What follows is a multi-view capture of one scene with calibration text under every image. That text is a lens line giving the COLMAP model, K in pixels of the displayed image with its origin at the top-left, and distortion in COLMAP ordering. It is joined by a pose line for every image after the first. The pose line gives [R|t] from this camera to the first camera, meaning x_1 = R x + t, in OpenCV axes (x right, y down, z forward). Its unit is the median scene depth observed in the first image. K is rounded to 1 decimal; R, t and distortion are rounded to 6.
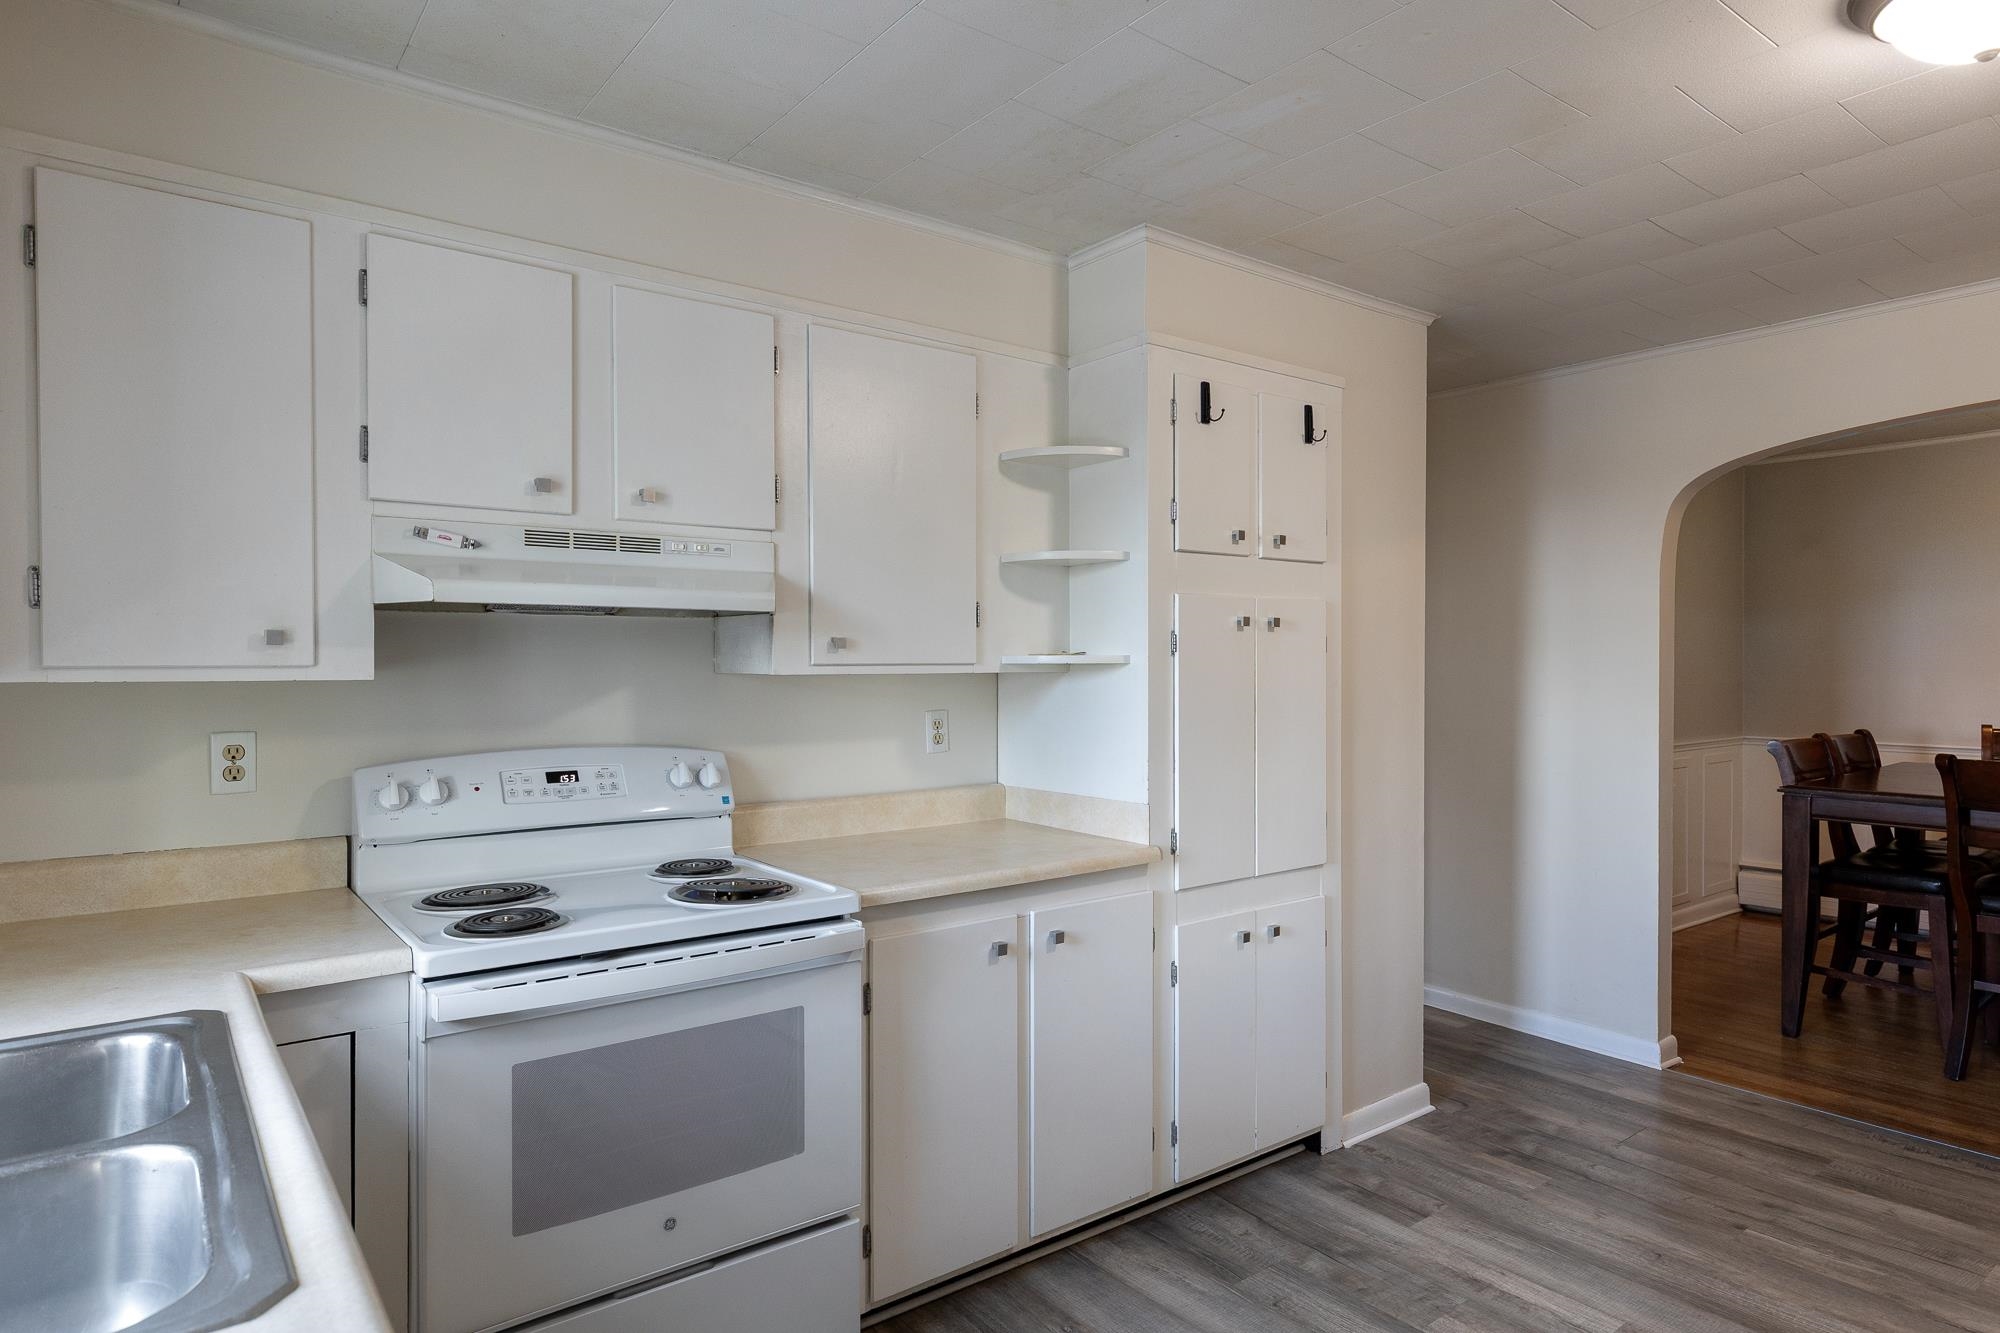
lens RADIAL K [[1148.1, 0, 995.0], [0, 1148.1, 663.5], [0, 0, 1]] dist [0.002542, -0.000801]
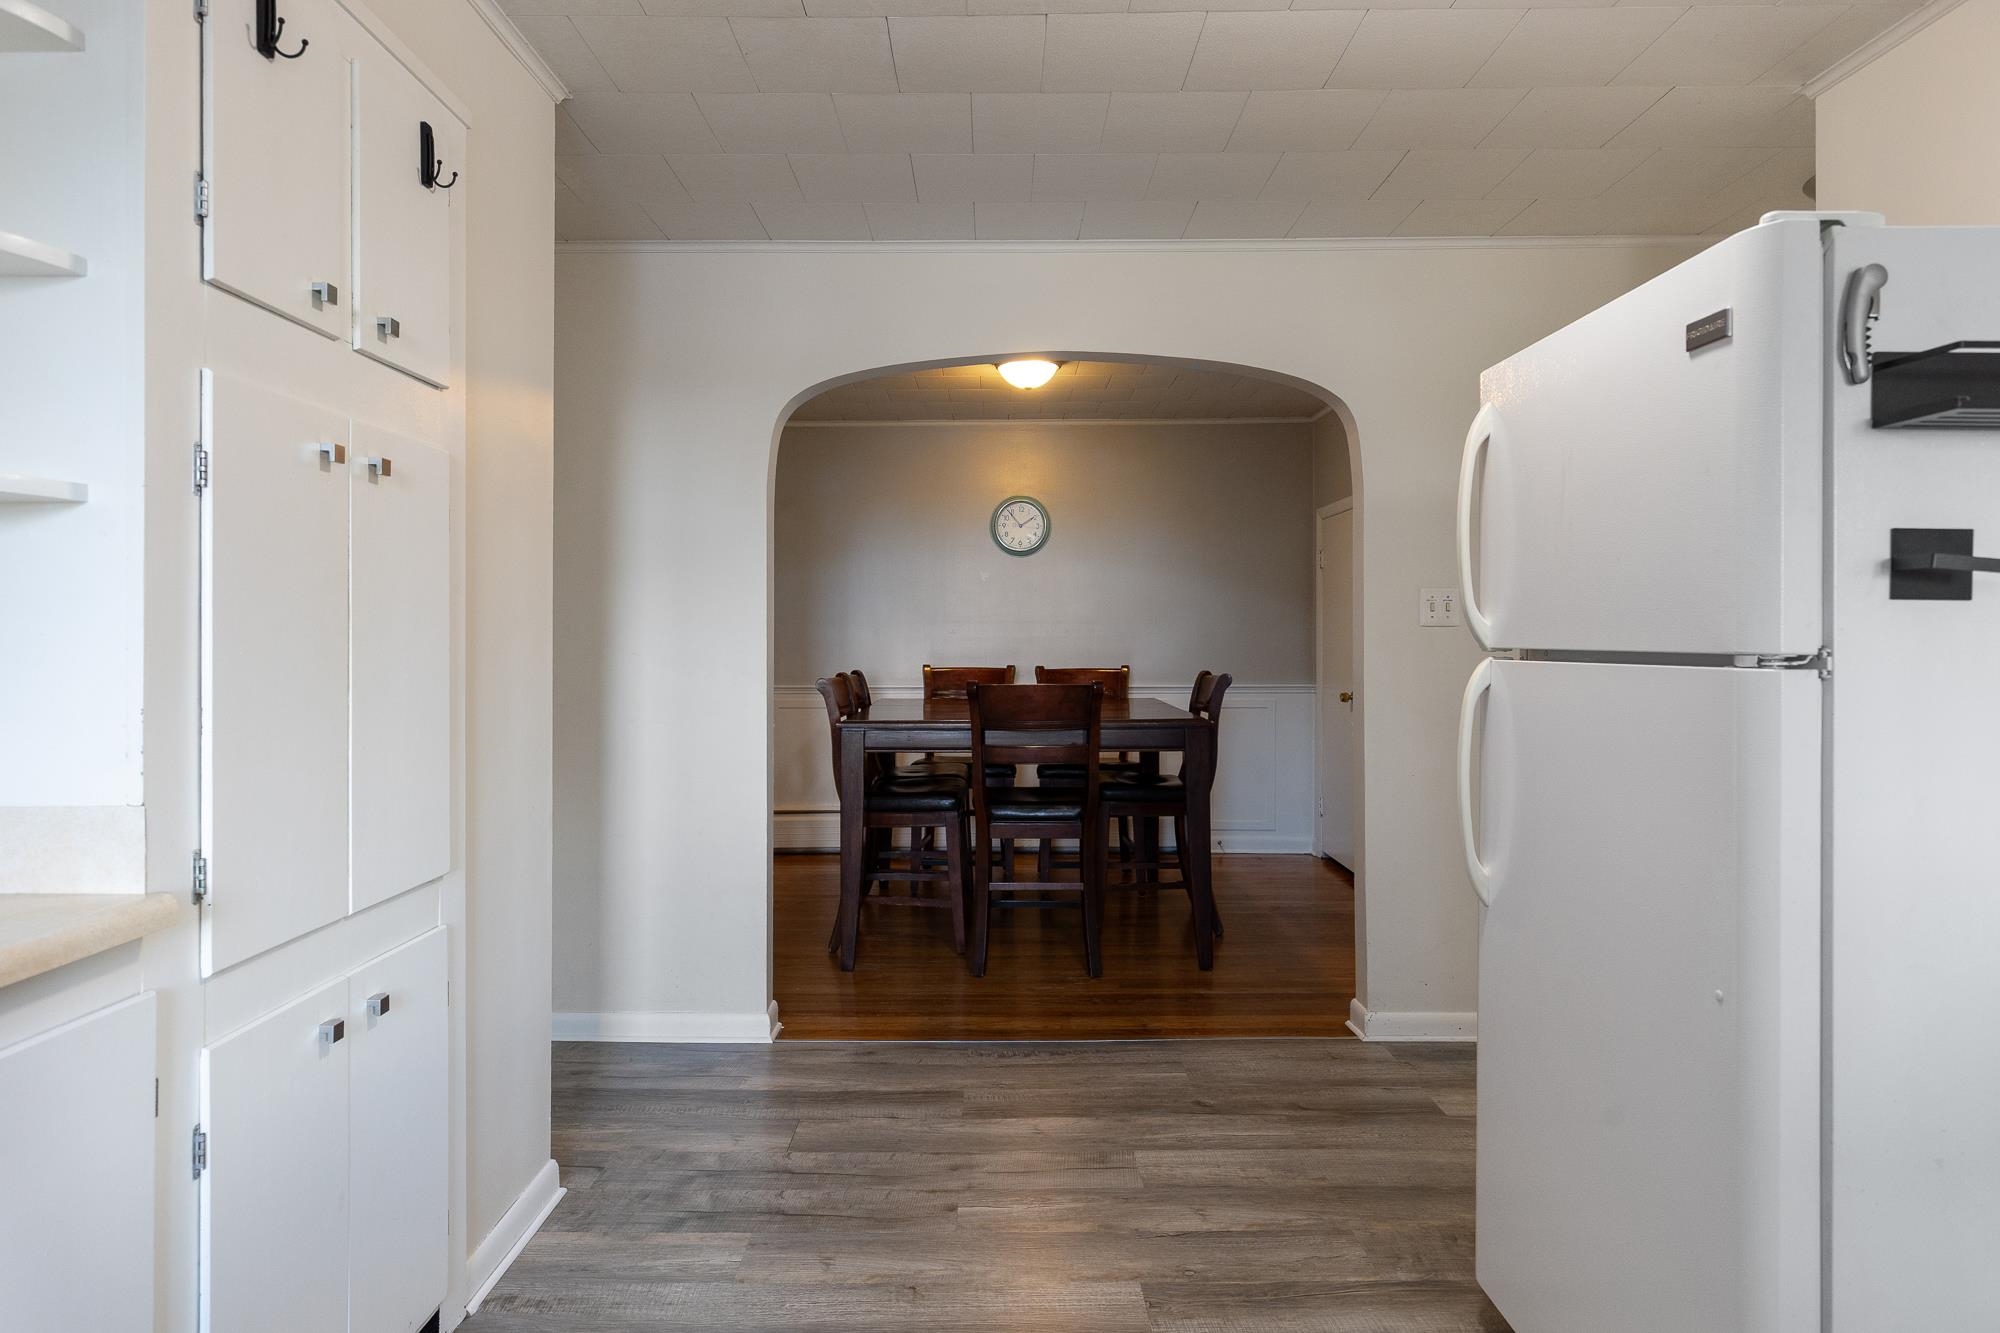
lens RADIAL K [[1148.1, 0, 1021.2], [0, 1148.1, 627.8], [0, 0, 1]] dist [0.002542, -0.000801]
pose [[0.612068, 0.004003, 0.790795, -0.013858], [0.004357, 0.999955, -0.008434, 0.046251], [-0.790793, 0.008608, 0.612023, 0.357803]]
